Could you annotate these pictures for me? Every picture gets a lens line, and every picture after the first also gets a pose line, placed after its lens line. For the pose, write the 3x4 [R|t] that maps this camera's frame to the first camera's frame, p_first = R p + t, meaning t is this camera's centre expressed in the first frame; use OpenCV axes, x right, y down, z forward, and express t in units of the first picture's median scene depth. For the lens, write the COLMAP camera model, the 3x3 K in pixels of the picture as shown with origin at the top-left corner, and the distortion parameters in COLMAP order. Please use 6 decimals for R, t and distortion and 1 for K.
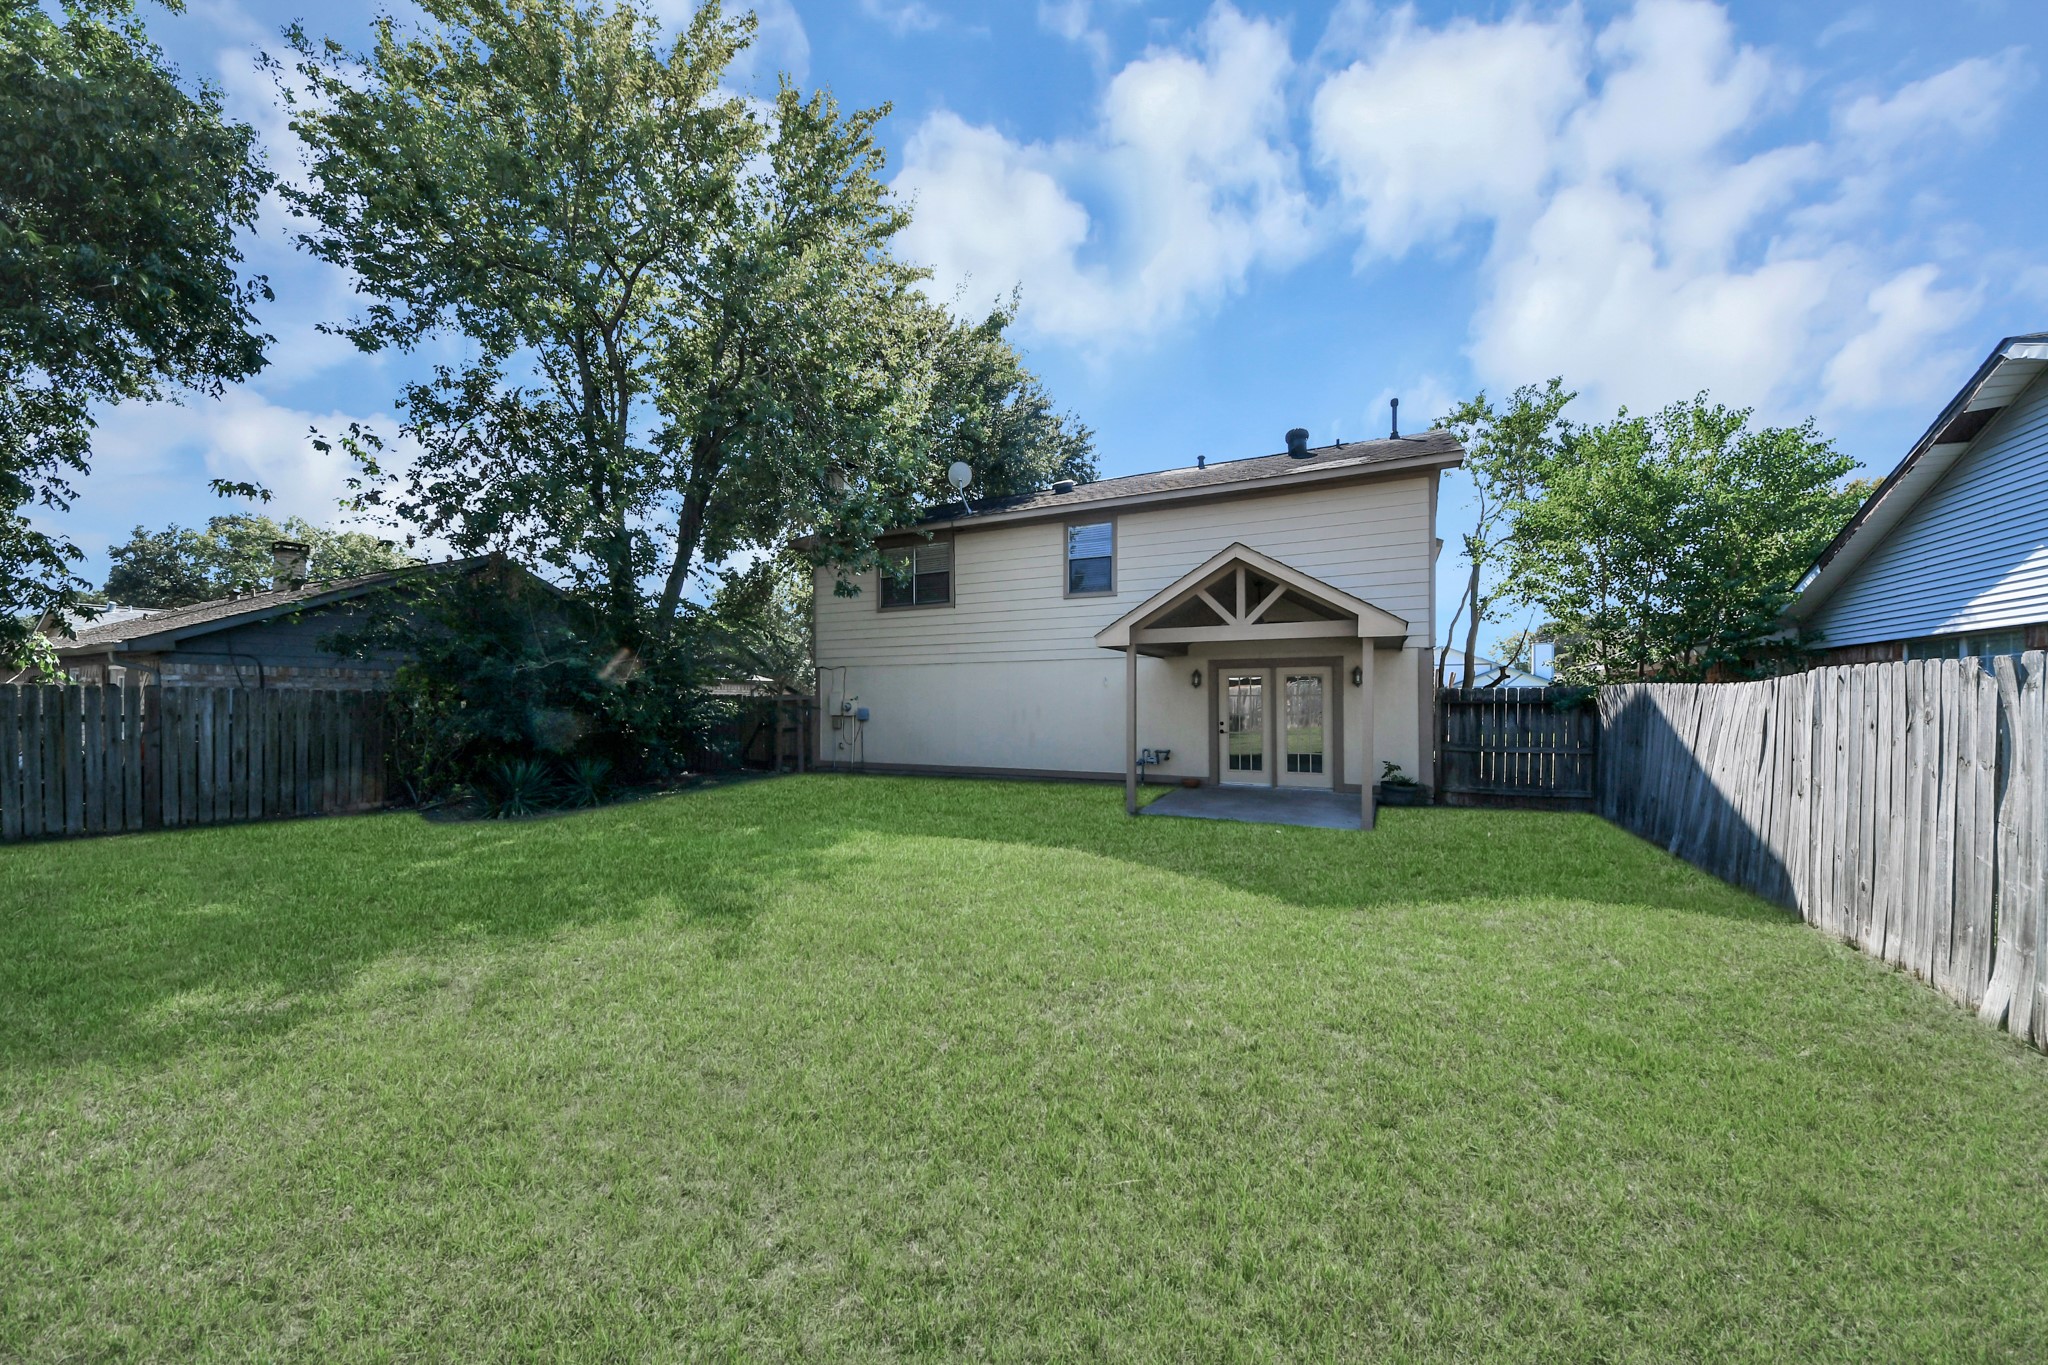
lens RADIAL K [[725.4, 0, 1022.3], [0, 725.4, 698.1], [0, 0, 1]] dist [0.029786, -0.019802]
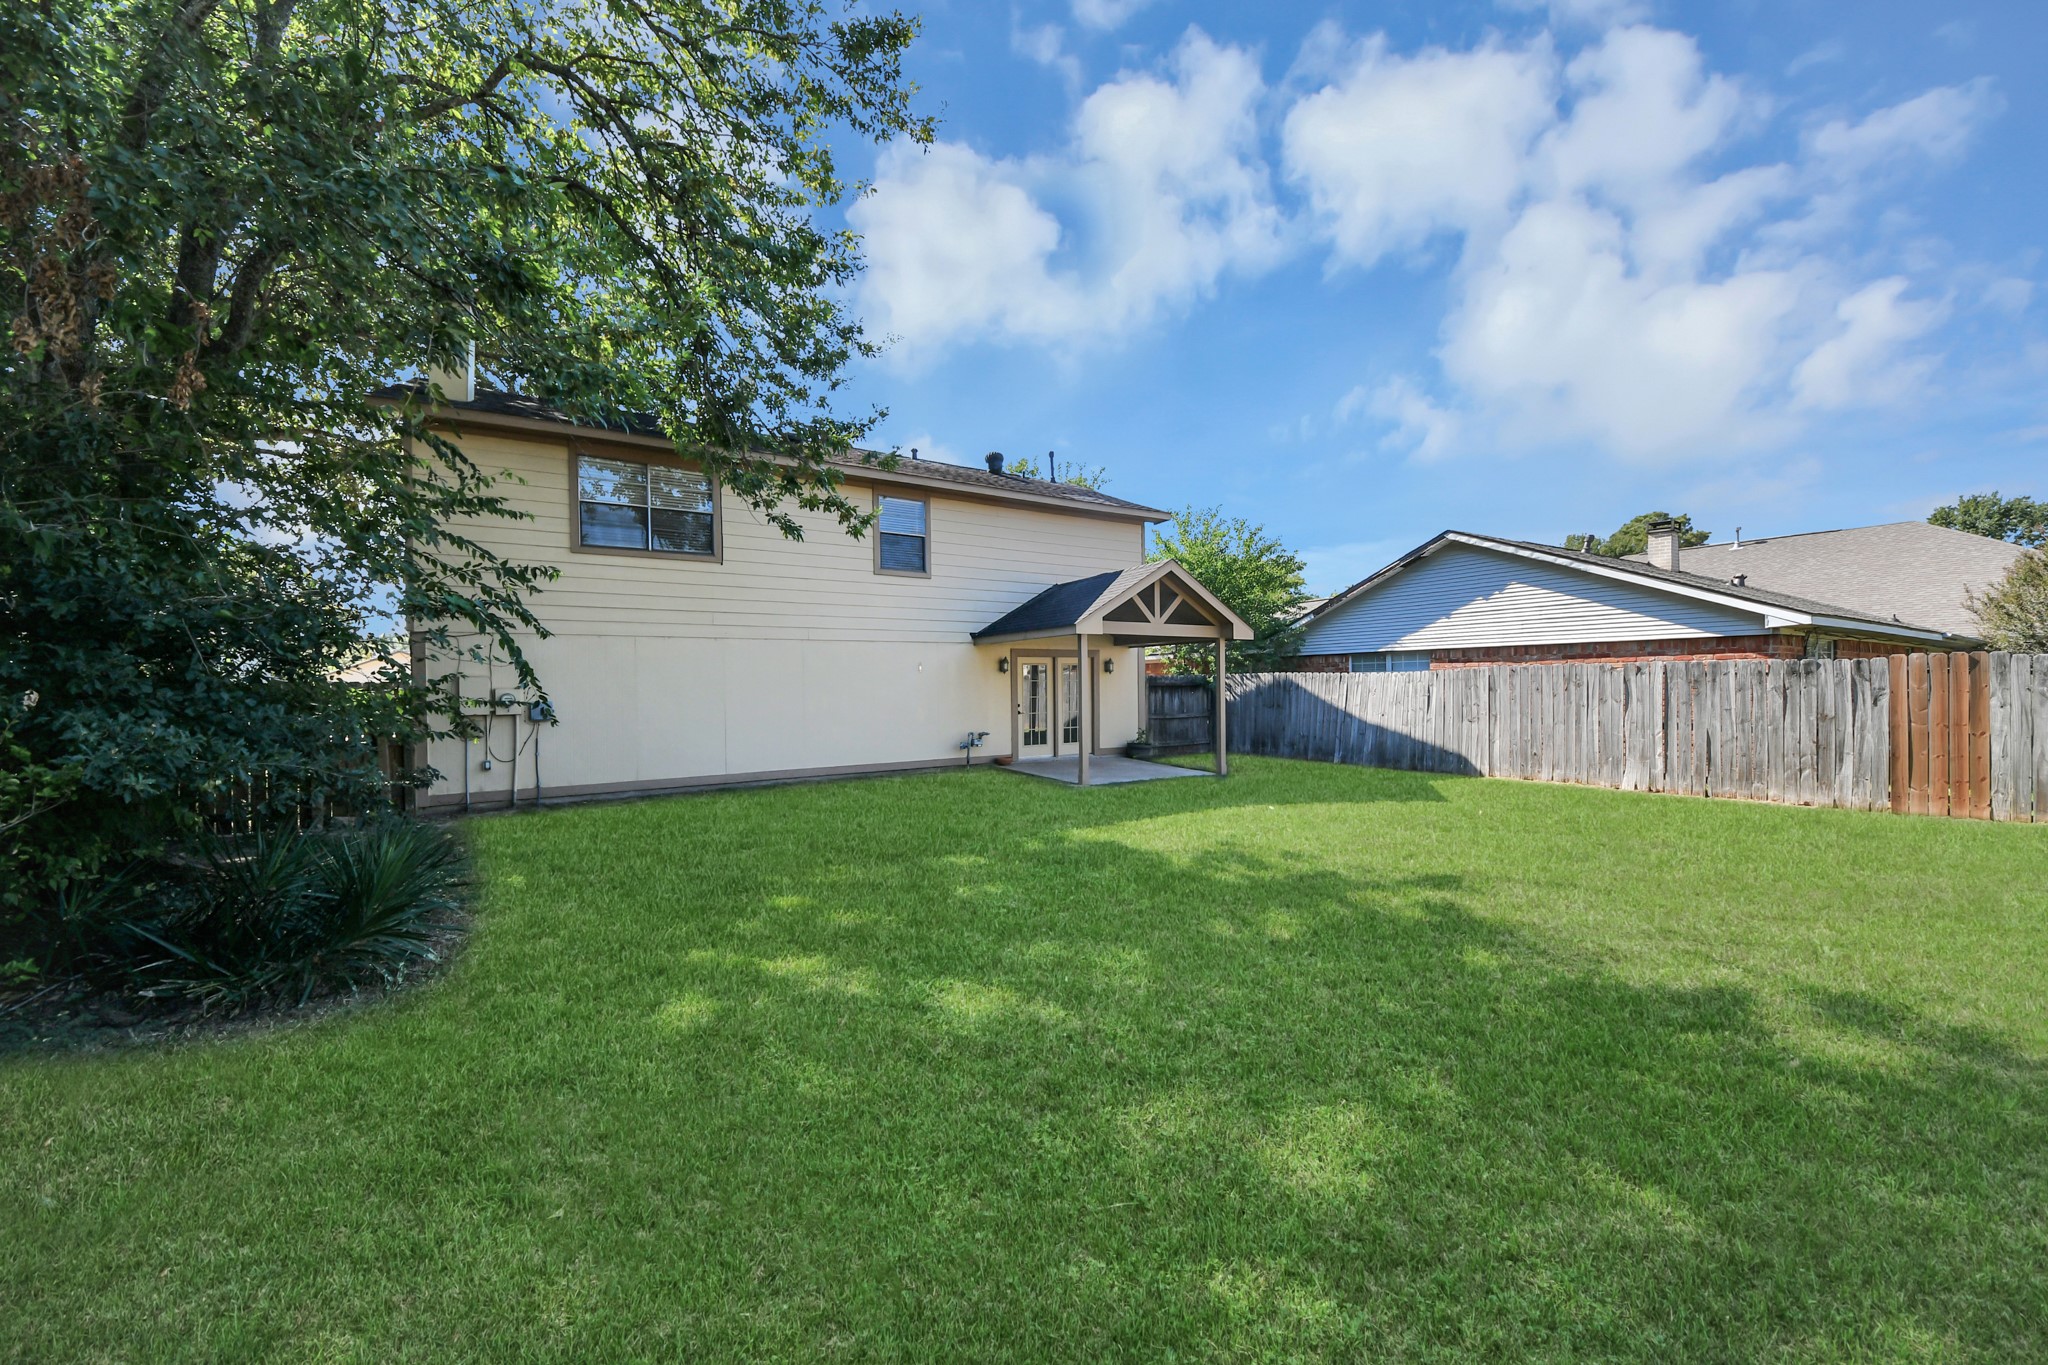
lens RADIAL K [[725.4, 0, 1022.3], [0, 725.4, 698.1], [0, 0, 1]] dist [0.029786, -0.019802]
pose [[0.540008, -0.016296, 0.841502, -0.678864], [0.007117, 0.999865, 0.014795, 0.006746], [-0.841630, -0.002000, 0.540051, 0.396035]]
